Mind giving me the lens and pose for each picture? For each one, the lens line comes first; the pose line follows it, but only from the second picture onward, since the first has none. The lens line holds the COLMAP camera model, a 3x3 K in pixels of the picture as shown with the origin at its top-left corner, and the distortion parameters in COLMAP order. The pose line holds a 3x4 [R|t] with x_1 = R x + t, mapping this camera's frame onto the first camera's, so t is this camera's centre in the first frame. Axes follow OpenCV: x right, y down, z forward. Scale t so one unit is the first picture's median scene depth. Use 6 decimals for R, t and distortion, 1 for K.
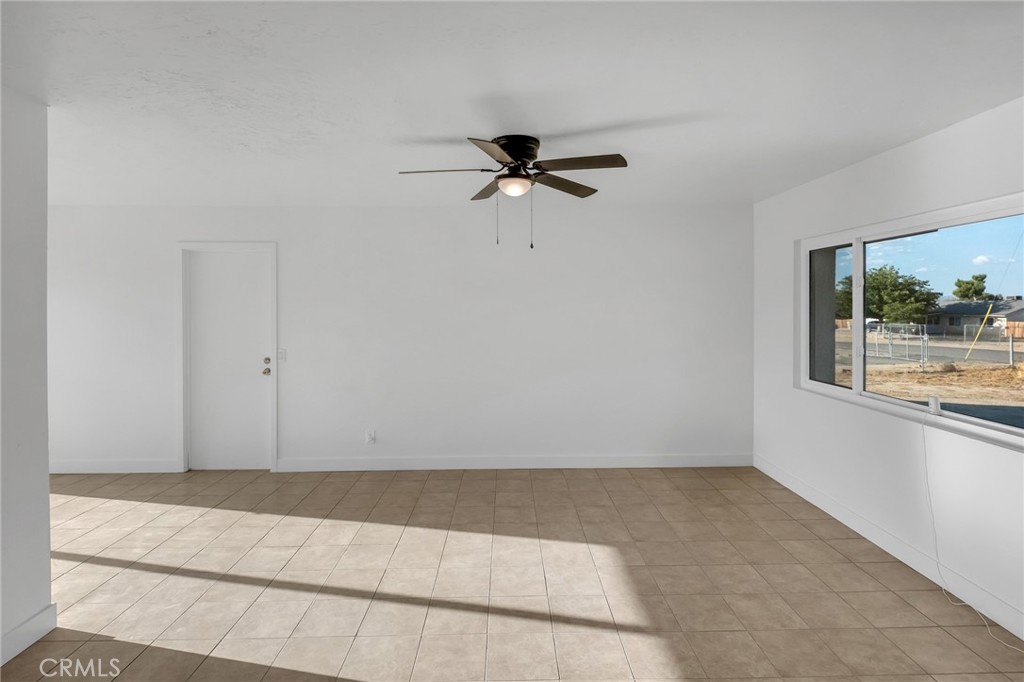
lens RADIAL K [[514.8, 0, 515.3], [0, 514.8, 313.4], [0, 0, 1]] dist [-0.000305, 0.000029]
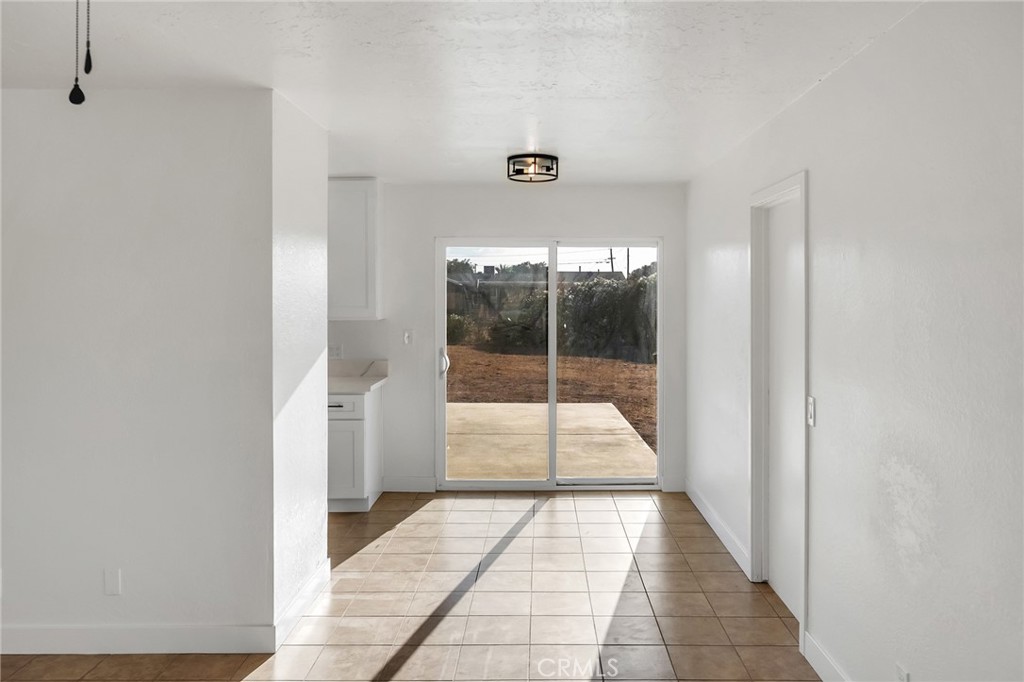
lens RADIAL K [[759.6, 0, 548.0], [0, 759.6, 292.5], [0, 0, 1]] dist [0.000030, -0.001540]
pose [[-0.015007, 0.000287, -0.999887, 0.378816], [-0.016306, 0.999867, 0.000532, -0.034640], [0.999754, 0.016312, -0.015000, 1.247604]]
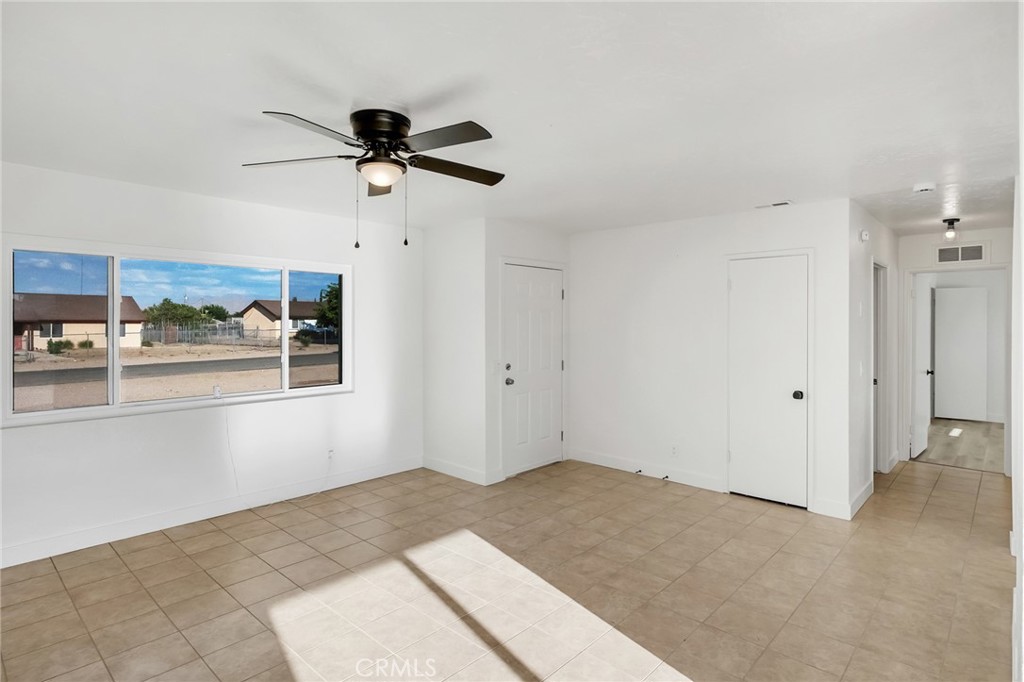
lens RADIAL K [[541.6, 0, 505.7], [0, 541.6, 326.8], [0, 0, 1]] dist [0.003461, -0.000326]
pose [[-0.714381, -0.004061, 0.699745, -0.758775], [0.009861, 0.999825, 0.015869, -0.014188], [-0.699688, 0.018237, -0.714216, 1.490749]]
